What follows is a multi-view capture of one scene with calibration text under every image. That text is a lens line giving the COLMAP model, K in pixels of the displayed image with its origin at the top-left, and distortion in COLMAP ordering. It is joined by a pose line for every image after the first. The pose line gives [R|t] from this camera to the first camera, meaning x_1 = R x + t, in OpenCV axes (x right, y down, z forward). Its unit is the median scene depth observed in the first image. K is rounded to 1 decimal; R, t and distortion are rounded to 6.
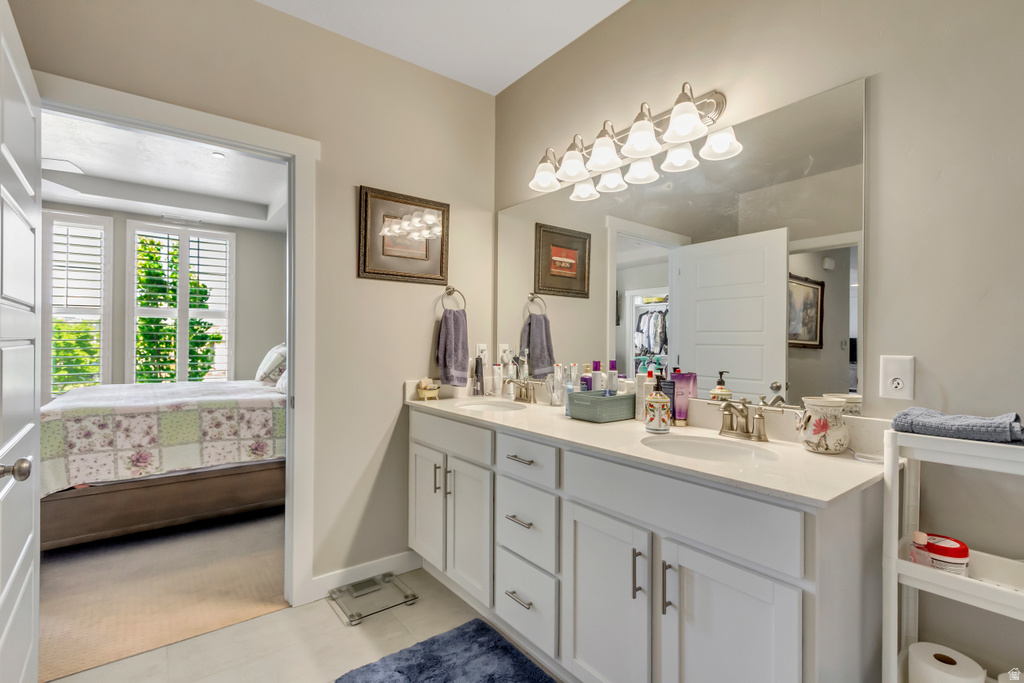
lens RADIAL K [[475.7, 0, 511.9], [0, 475.7, 341.8], [0, 0, 1]] dist [0.000239, -0.000353]
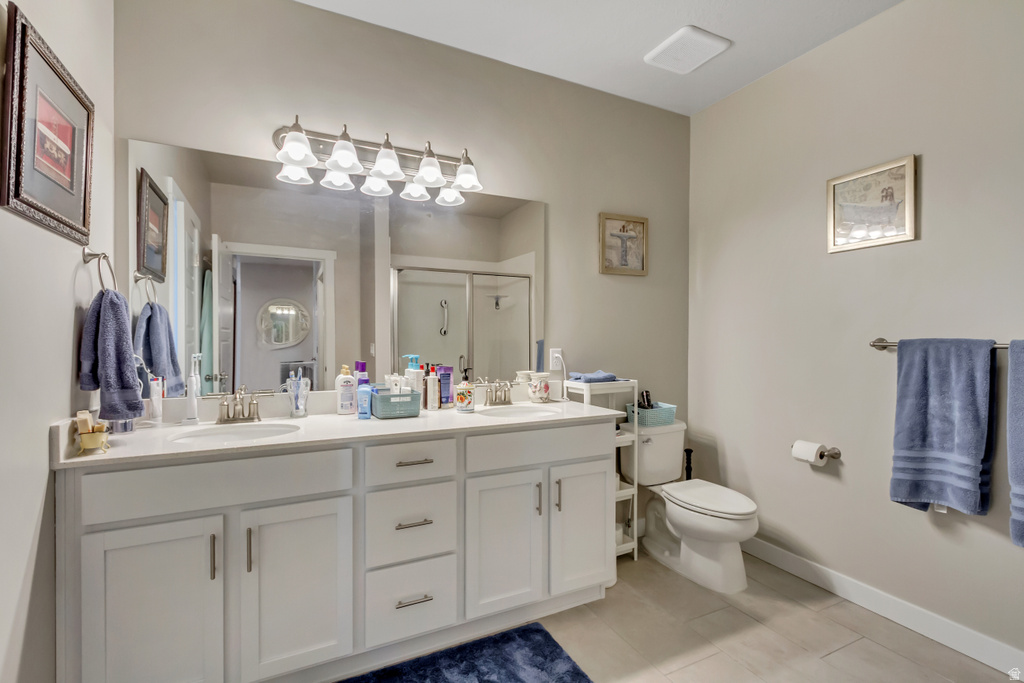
lens RADIAL K [[475.7, 0, 511.3], [0, 475.7, 342.4], [0, 0, 1]] dist [0.000239, -0.000353]
pose [[0.191203, -0.014814, 0.981439, -0.652448], [-0.004011, 0.999866, 0.015874, -0.015897], [-0.981542, -0.006972, 0.191118, 0.432178]]
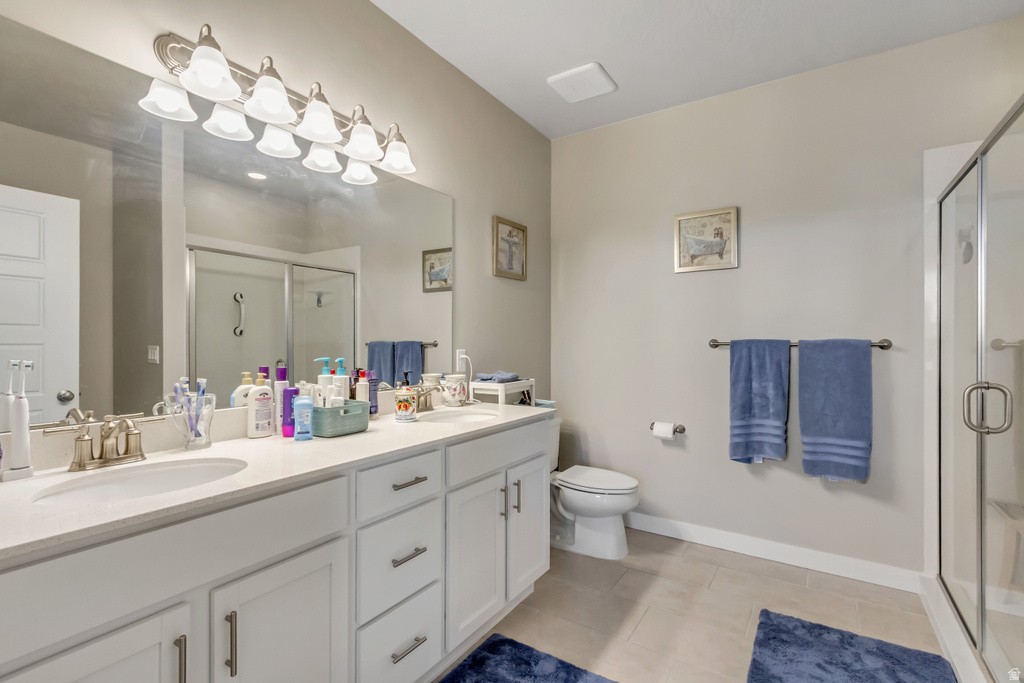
lens RADIAL K [[475.7, 0, 510.4], [0, 475.7, 340.4], [0, 0, 1]] dist [0.000239, -0.000353]
pose [[-0.341934, -0.002823, 0.939720, -0.592710], [-0.008081, 0.999967, 0.000063, -0.005884], [-0.939689, -0.007572, -0.341946, 0.795855]]
